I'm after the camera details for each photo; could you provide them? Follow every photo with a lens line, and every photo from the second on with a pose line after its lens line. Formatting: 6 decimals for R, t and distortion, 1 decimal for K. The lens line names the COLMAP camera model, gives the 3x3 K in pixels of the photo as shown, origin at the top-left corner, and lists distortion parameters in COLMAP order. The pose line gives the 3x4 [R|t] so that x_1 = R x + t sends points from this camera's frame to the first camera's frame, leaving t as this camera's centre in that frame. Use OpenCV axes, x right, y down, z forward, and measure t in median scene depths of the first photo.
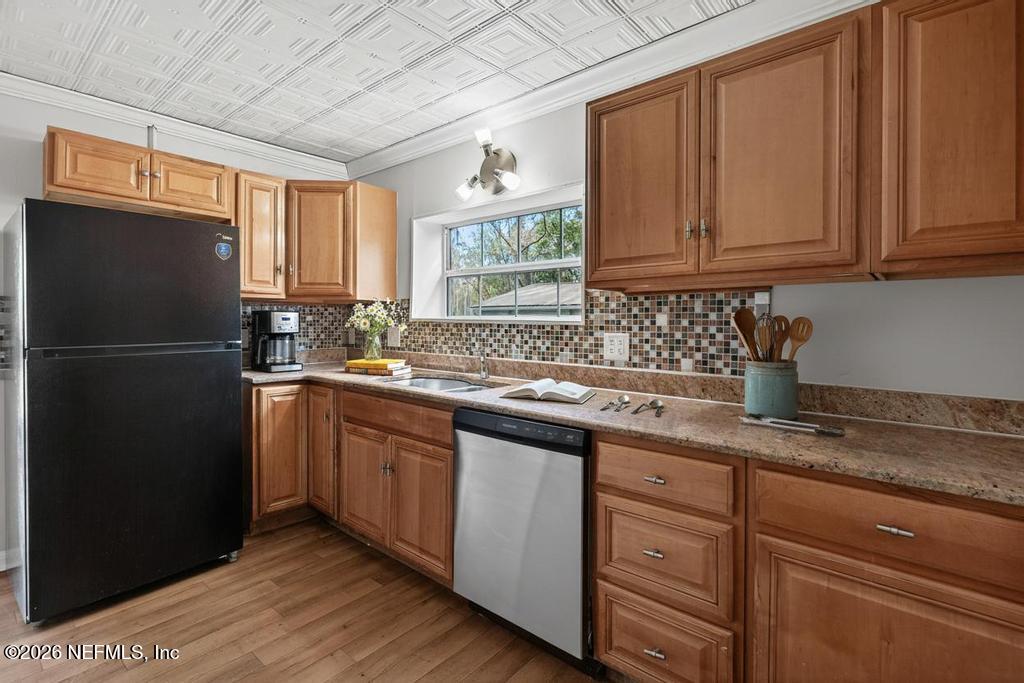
lens RADIAL K [[479.4, 0, 500.2], [0, 479.4, 323.6], [0, 0, 1]] dist [0.004069, 0.000972]
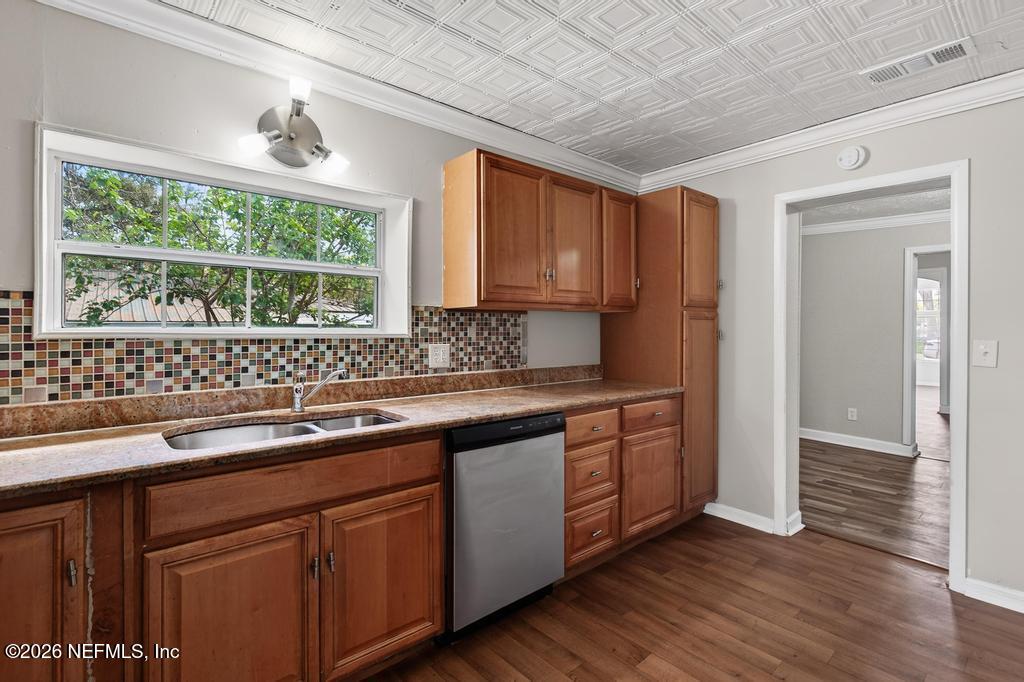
lens RADIAL K [[479.4, 0, 505.1], [0, 479.4, 332.6], [0, 0, 1]] dist [0.004069, 0.000972]
pose [[0.146244, -0.008712, 0.989210, -0.840121], [0.009159, 0.999930, 0.007453, -0.013735], [-0.989206, 0.007971, 0.146314, 0.658974]]
